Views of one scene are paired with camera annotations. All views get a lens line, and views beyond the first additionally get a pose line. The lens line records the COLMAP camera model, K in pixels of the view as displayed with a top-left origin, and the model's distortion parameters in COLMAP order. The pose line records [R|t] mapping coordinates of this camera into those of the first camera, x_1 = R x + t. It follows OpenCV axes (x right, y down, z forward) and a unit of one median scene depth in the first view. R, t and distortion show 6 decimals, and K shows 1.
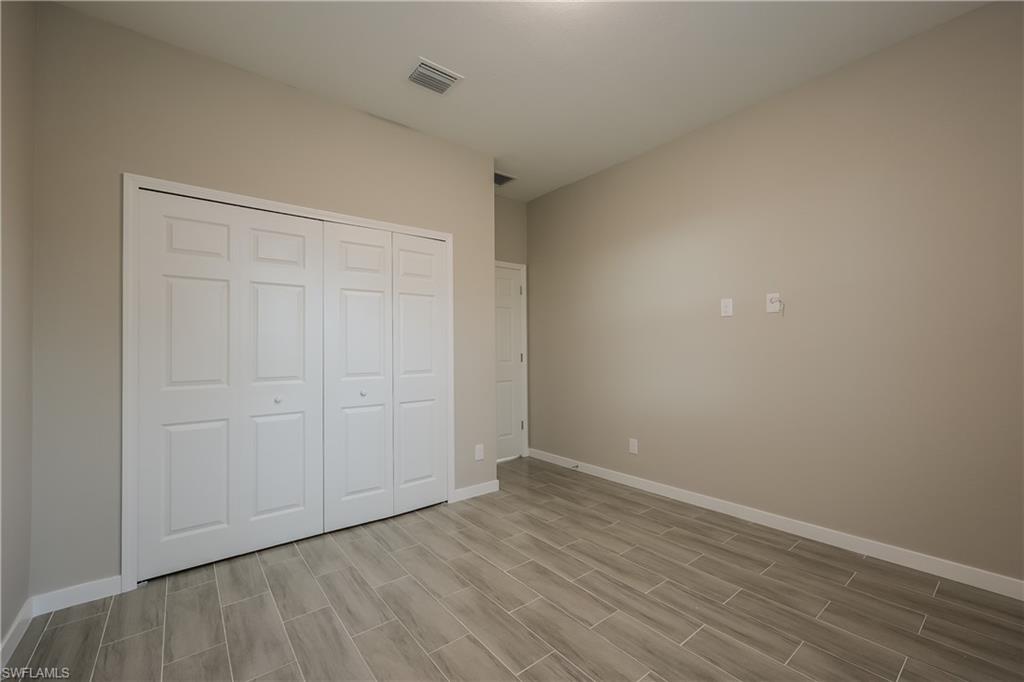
lens RADIAL K [[425.4, 0, 529.2], [0, 425.4, 339.8], [0, 0, 1]] dist [0.001174, 0.000100]
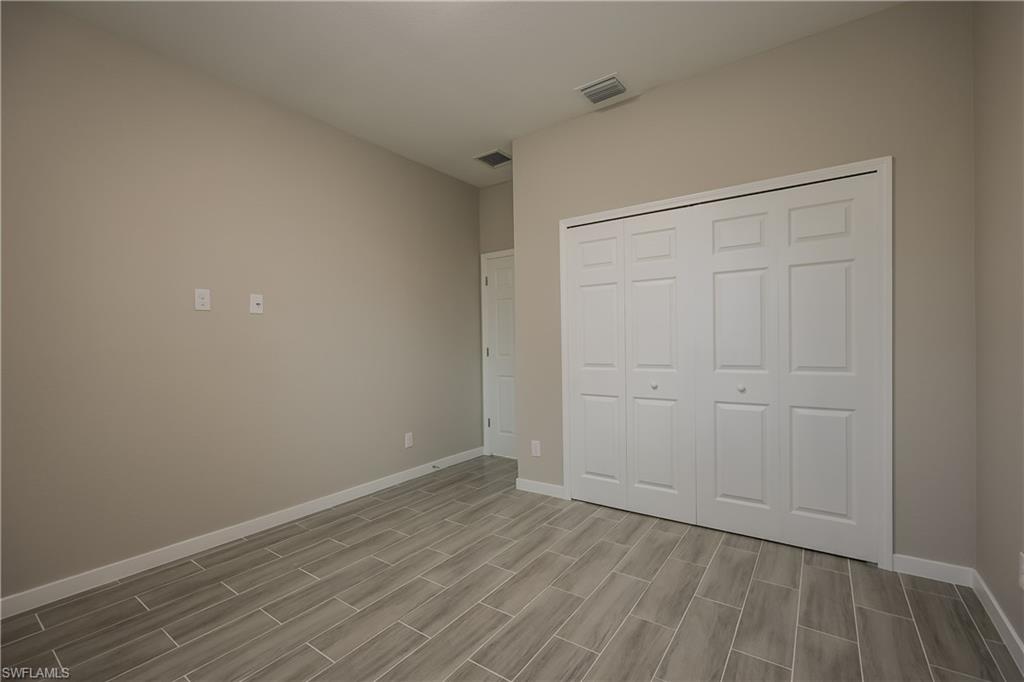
lens RADIAL K [[440.2, 0, 510.5], [0, 440.2, 350.6], [0, 0, 1]] dist [0.000836, 0.000038]
pose [[0.262887, 0.022291, -0.964569, 0.413861], [0.034030, 0.998897, 0.032359, 0.001732], [0.964226, -0.041331, 0.261839, 0.357184]]
